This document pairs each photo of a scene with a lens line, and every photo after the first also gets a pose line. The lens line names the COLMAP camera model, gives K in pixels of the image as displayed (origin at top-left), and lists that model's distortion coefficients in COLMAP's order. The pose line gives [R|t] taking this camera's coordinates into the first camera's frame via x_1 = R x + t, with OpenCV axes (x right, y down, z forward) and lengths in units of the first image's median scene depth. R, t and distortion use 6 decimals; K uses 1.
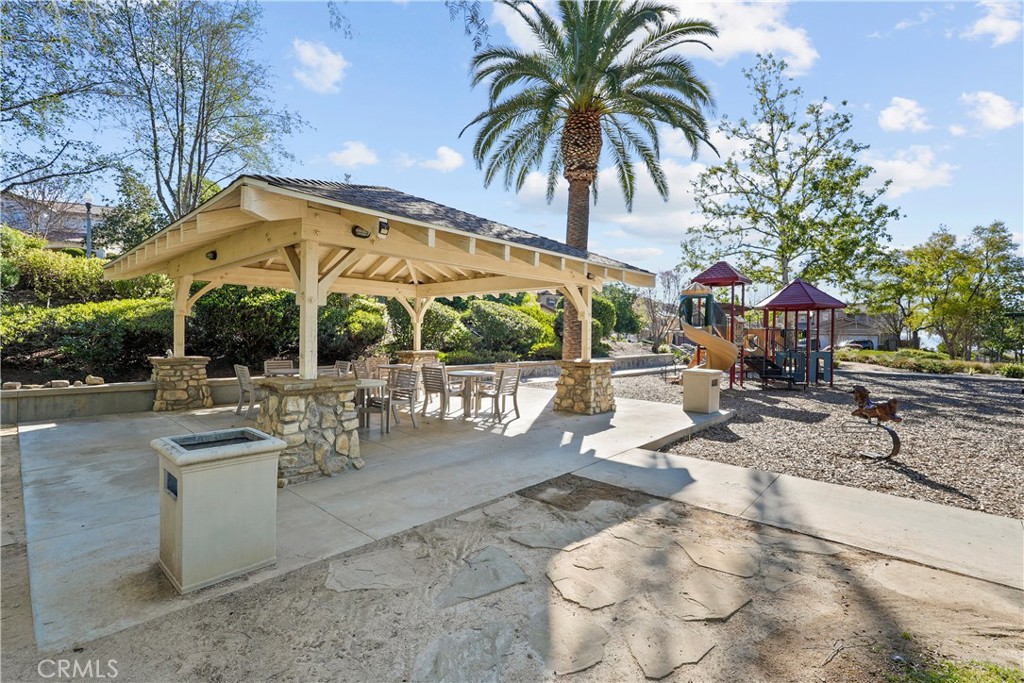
lens RADIAL K [[469.5, 0, 512.0], [0, 469.5, 341.5], [0, 0, 1]] dist [-0.000542, 0.000045]
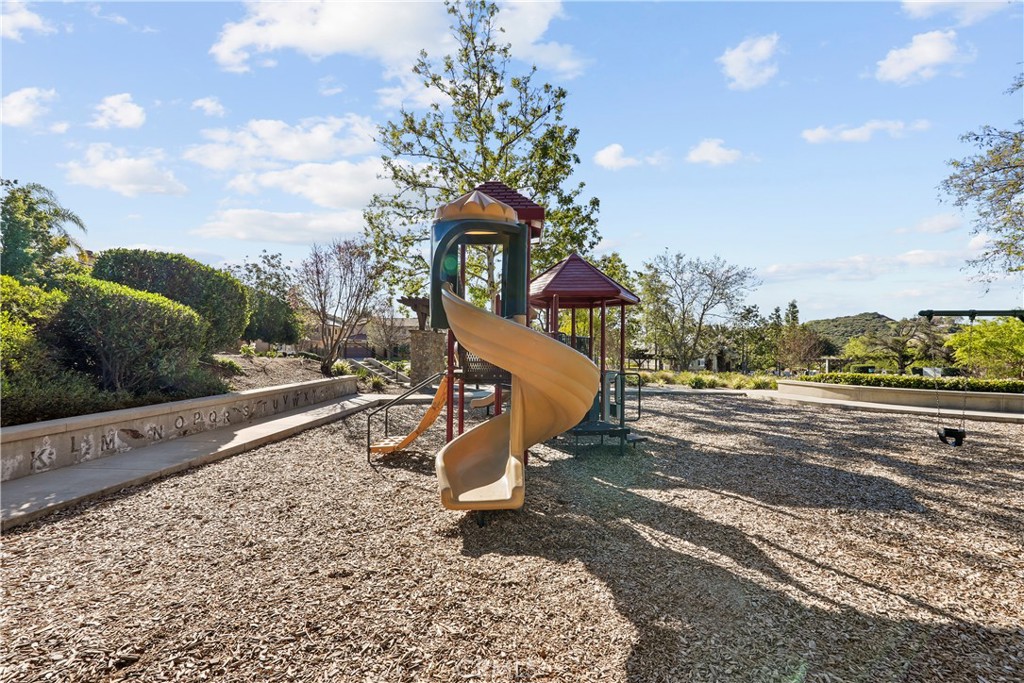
lens RADIAL K [[432.7, 0, 512.0], [0, 432.7, 341.5], [0, 0, 1]] dist [-0.014784, 0.000007]
pose [[0.750332, 0.007464, 0.661019, 0.116552], [0.007690, 0.999770, -0.020018, -0.005729], [-0.661017, 0.020103, 0.750102, 0.426186]]
